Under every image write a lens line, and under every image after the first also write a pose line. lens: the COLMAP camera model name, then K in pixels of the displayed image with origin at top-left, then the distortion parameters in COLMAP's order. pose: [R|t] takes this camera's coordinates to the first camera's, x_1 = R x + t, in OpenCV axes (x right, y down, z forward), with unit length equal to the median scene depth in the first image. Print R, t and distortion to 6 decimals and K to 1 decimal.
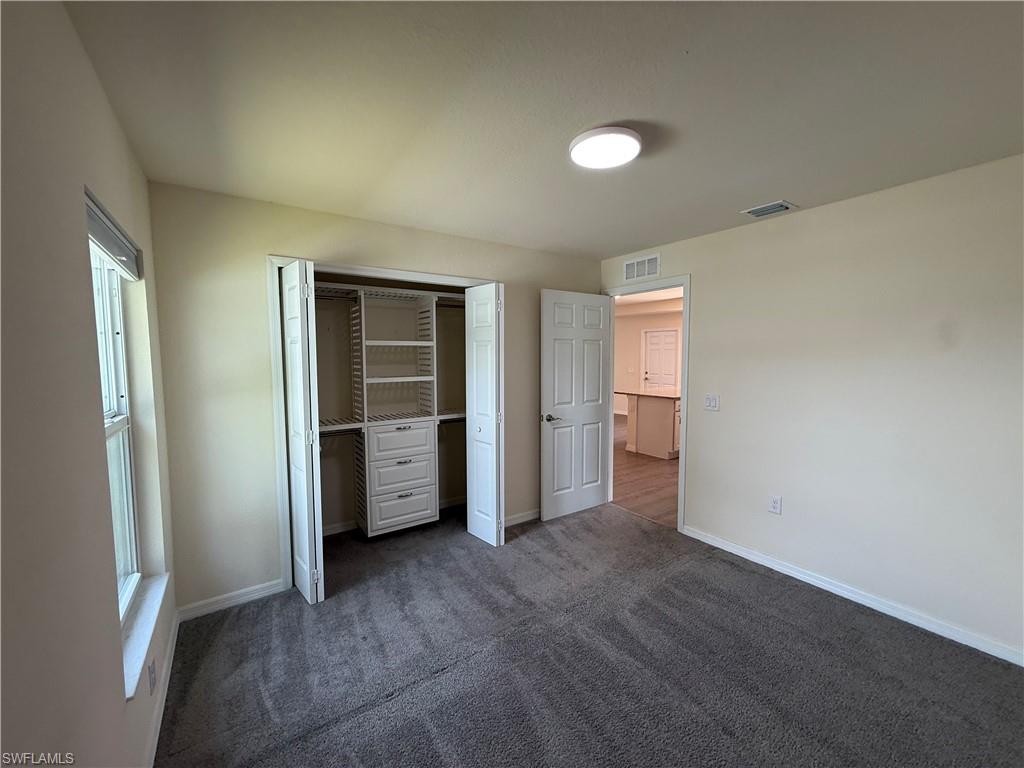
lens RADIAL K [[409.5, 0, 509.3], [0, 409.5, 385.4], [0, 0, 1]] dist [0.001207, 0.000152]
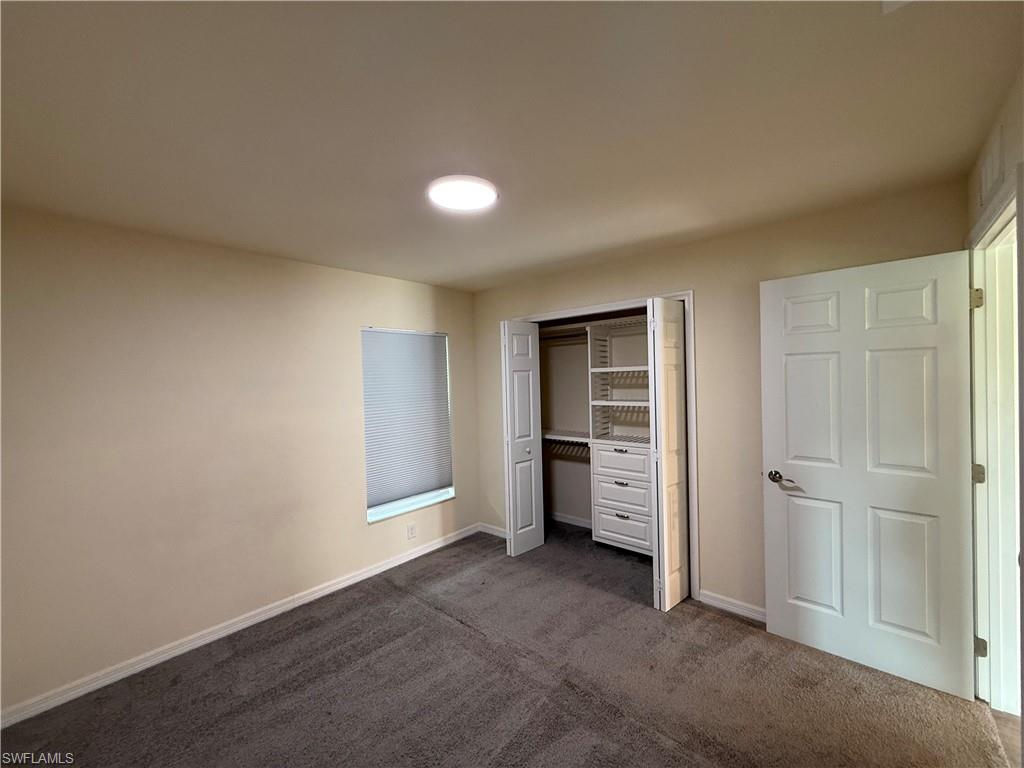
lens RADIAL K [[409.5, 0, 509.3], [0, 409.5, 385.4], [0, 0, 1]] dist [0.001207, 0.000152]
pose [[0.239651, 0.013758, -0.970762, 0.712909], [-0.043596, 0.999043, 0.003396, -0.053782], [0.969880, 0.041507, 0.240022, 0.492753]]
